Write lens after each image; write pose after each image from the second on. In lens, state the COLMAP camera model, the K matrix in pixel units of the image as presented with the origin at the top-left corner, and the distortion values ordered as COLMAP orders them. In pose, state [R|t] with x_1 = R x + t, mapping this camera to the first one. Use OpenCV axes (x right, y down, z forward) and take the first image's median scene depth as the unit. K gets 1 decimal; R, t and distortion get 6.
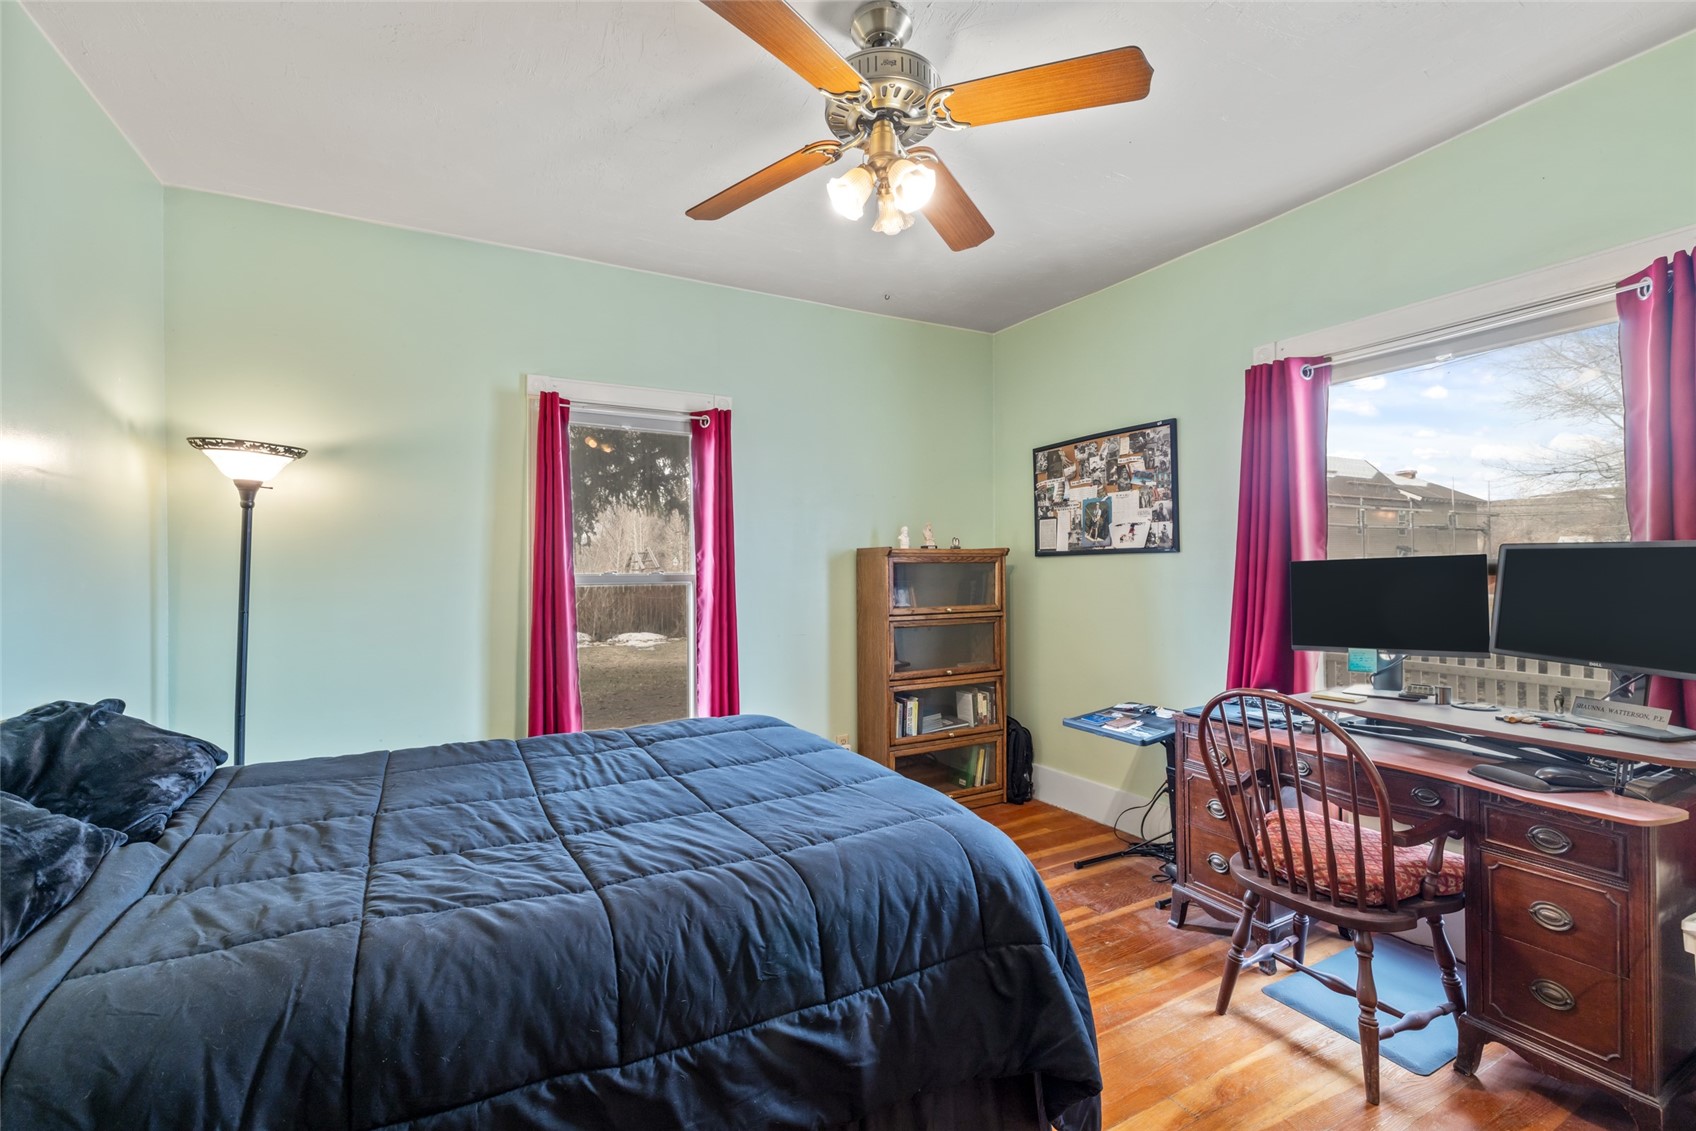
lens RADIAL K [[726.7, 0, 848.0], [0, 726.7, 565.5], [0, 0, 1]] dist [-0.000587, -0.000125]
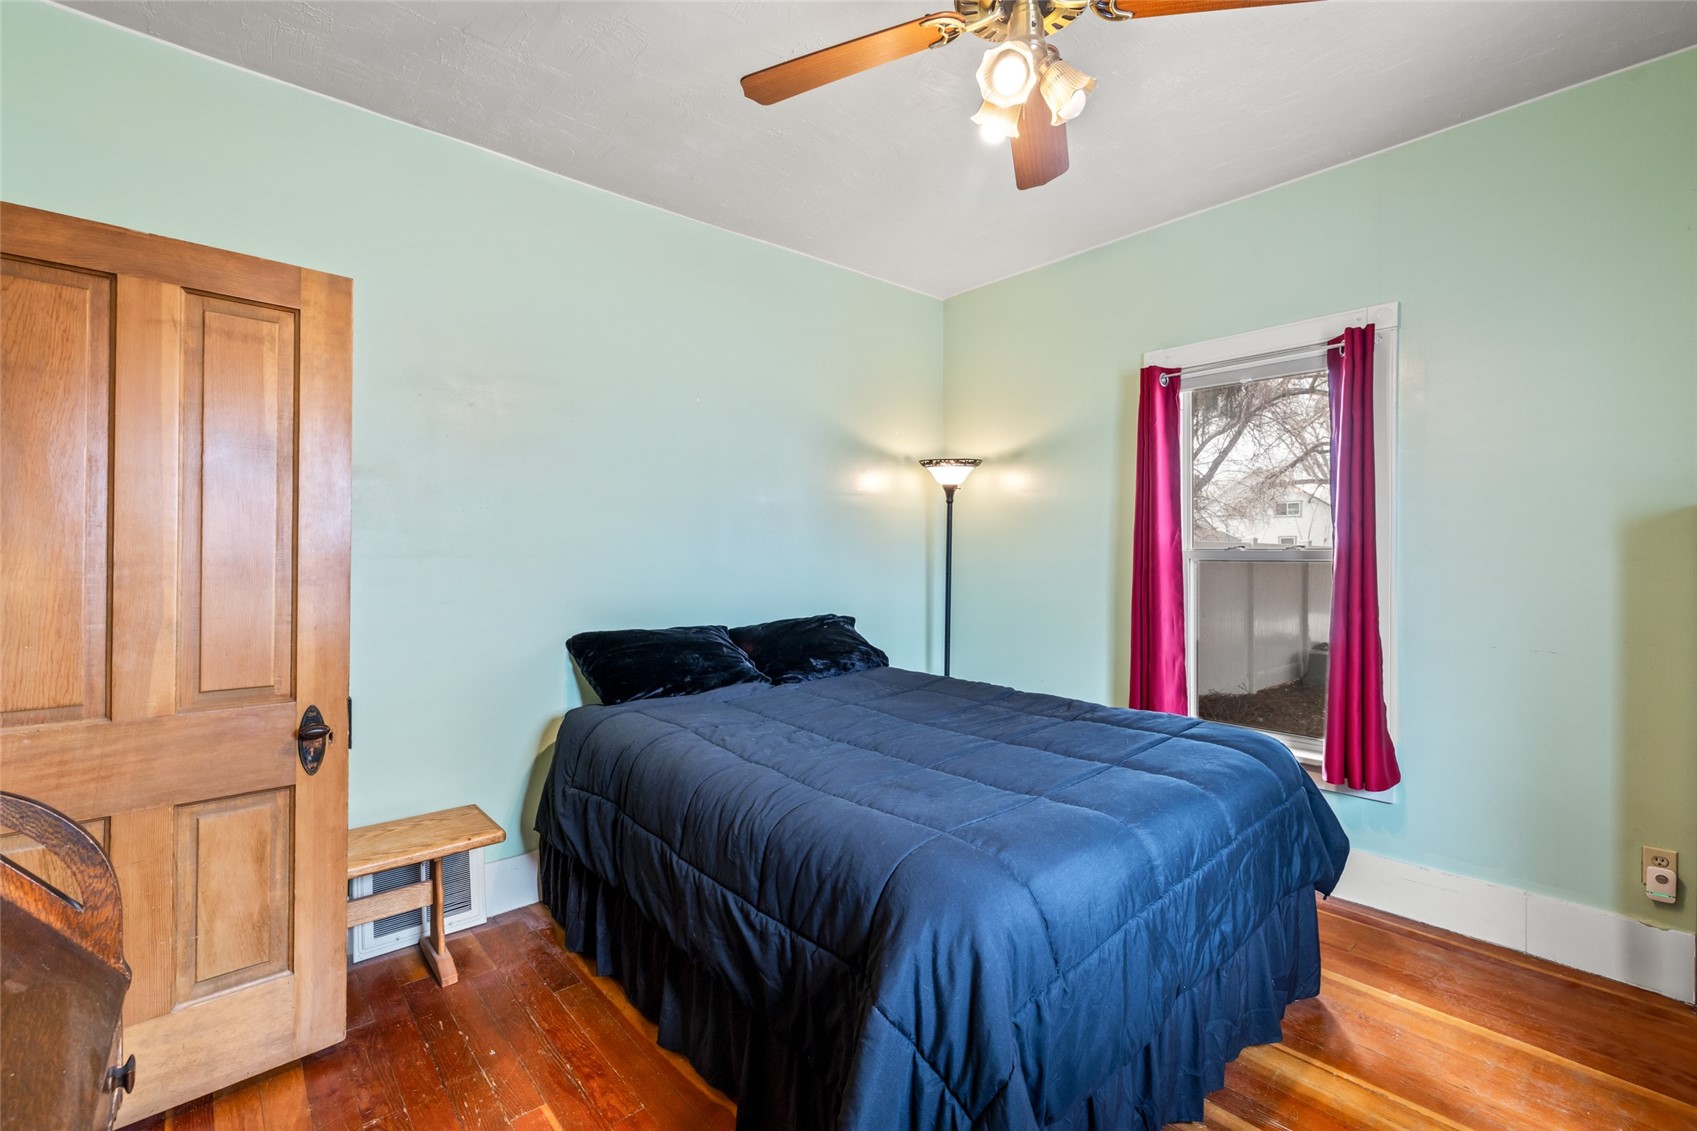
lens RADIAL K [[732.9, 0, 847.0], [0, 732.9, 563.6], [0, 0, 1]] dist [-0.001432, 0.000047]
pose [[0.236085, 0.024744, -0.971417, 1.030569], [0.004121, 0.999641, 0.026464, 0.006648], [0.971724, -0.010251, 0.235899, 0.775633]]
